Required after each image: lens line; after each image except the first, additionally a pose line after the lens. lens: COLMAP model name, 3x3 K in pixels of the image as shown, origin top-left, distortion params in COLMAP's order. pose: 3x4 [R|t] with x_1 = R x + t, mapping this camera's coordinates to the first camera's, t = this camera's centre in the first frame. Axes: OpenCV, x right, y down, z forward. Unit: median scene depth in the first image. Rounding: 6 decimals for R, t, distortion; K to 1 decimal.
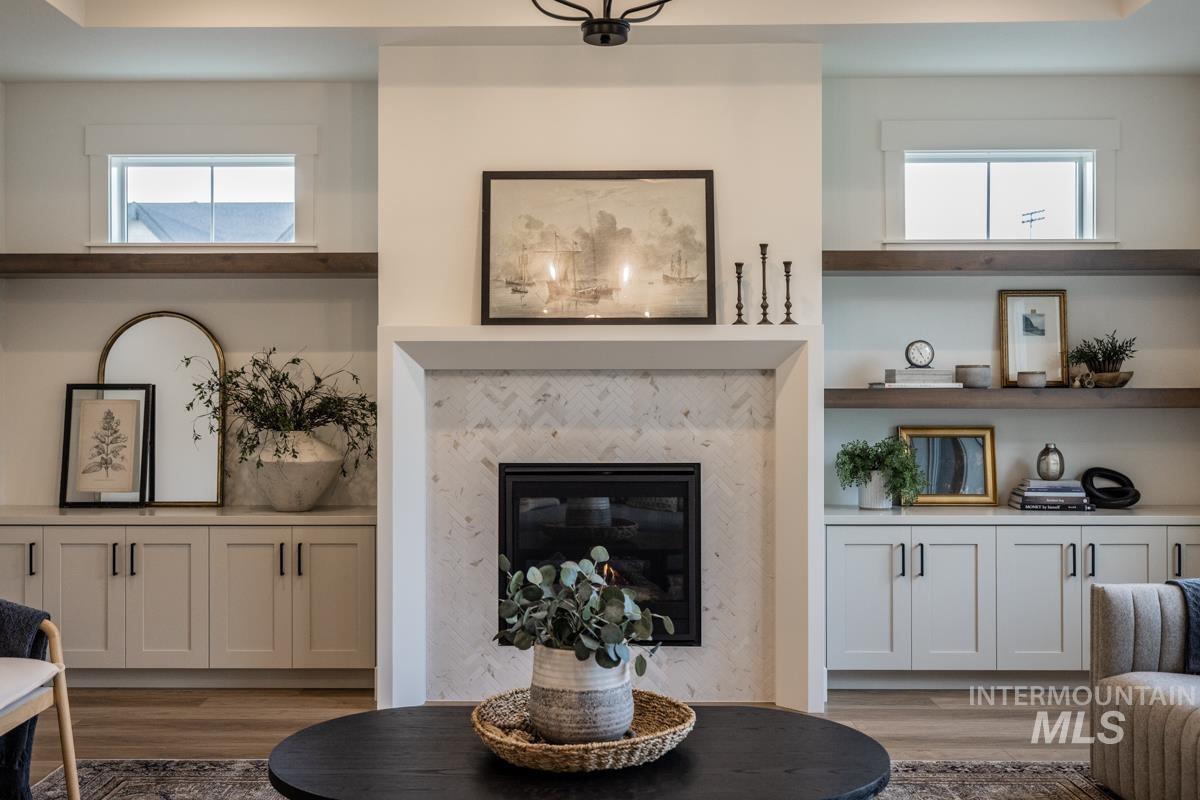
lens RADIAL K [[1247.0, 0, 560.2], [0, 1247.0, 392.7], [0, 0, 1]] dist [0.014942, 0.000000]
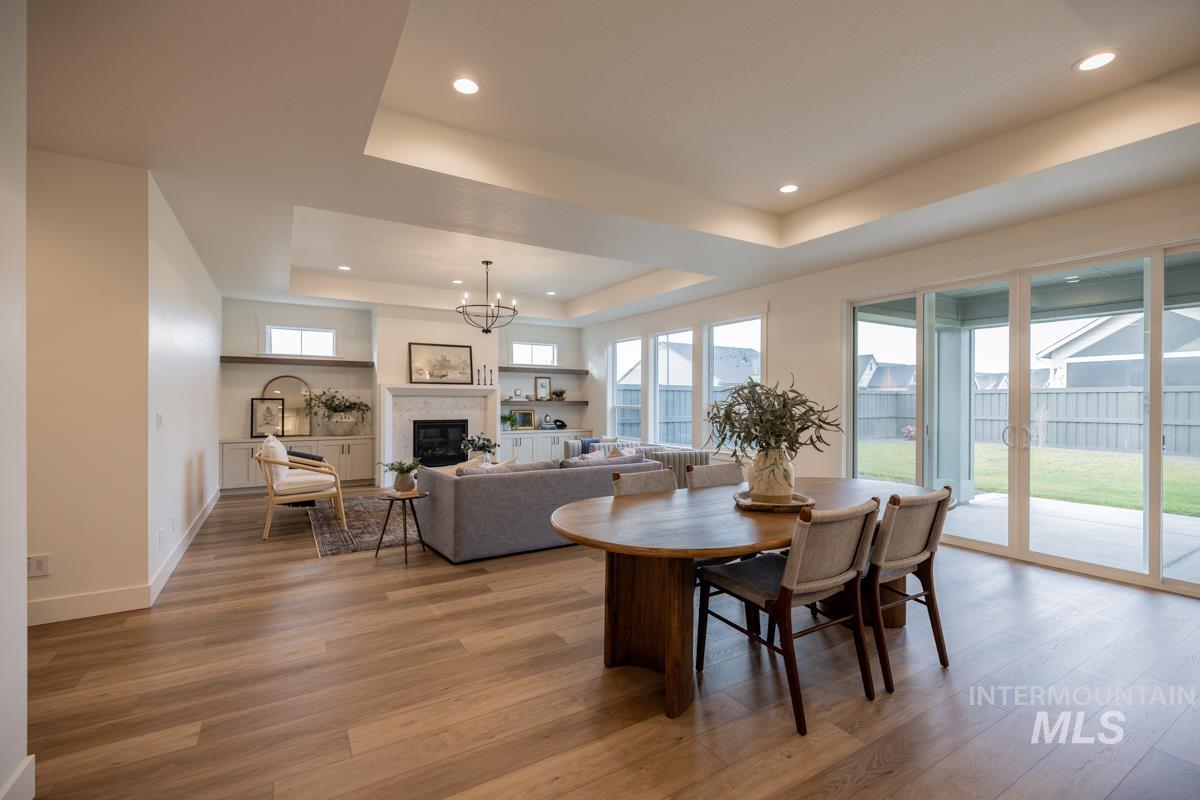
lens RADIAL K [[513.4, 0, 644.0], [0, 513.4, 401.0], [0, 0, 1]] dist [-0.000361, 0.001020]
pose [[0.815158, 0.003668, 0.579227, -0.366248], [-0.003338, 0.999993, -0.001635, -0.001227], [-0.579229, -0.000601, 0.815165, -0.636003]]
